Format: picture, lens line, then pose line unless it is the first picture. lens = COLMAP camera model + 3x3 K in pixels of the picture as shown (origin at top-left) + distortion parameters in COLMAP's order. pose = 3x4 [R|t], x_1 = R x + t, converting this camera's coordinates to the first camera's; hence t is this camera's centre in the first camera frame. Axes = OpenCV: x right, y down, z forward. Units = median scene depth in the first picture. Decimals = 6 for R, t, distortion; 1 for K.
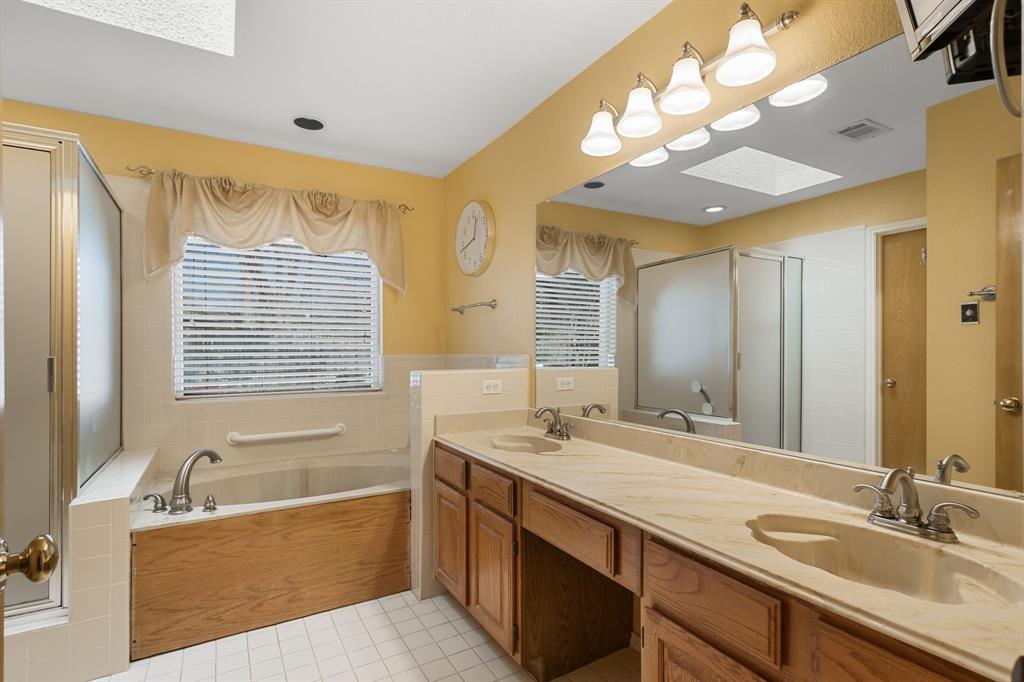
lens RADIAL K [[425.6, 0, 494.0], [0, 425.6, 346.7], [0, 0, 1]] dist [-0.003512, -0.000013]
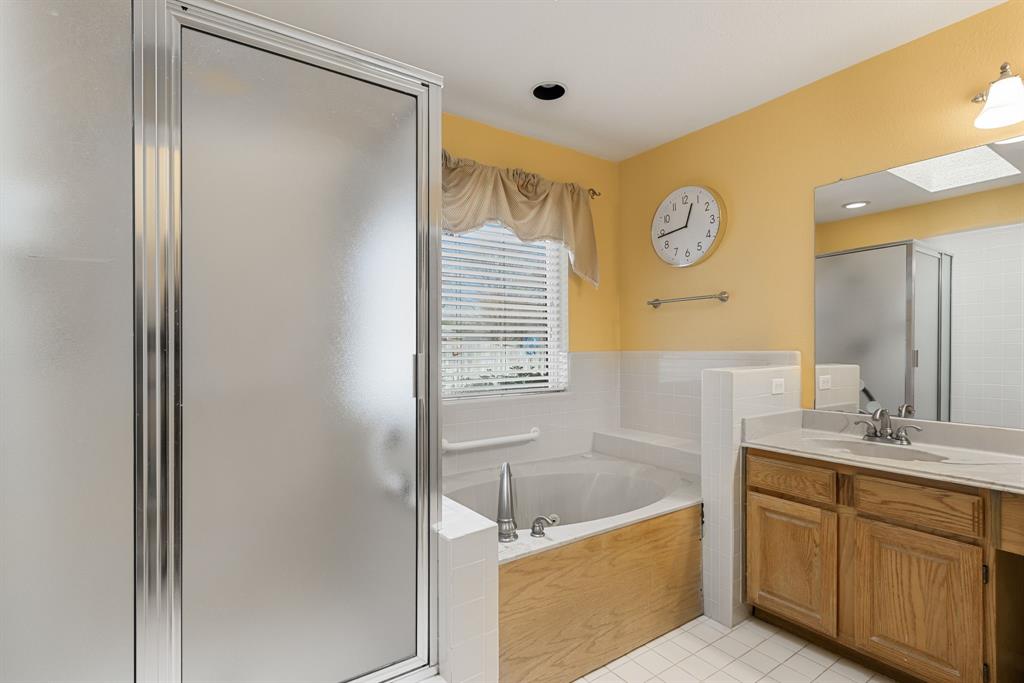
lens RADIAL K [[425.6, 0, 494.0], [0, 425.6, 347.2], [0, 0, 1]] dist [-0.003512, -0.000013]
pose [[0.998009, 0.000756, 0.063060, -0.723852], [-0.000798, 0.999999, 0.000642, 0.010083], [-0.063059, -0.000691, 0.998010, 0.144807]]
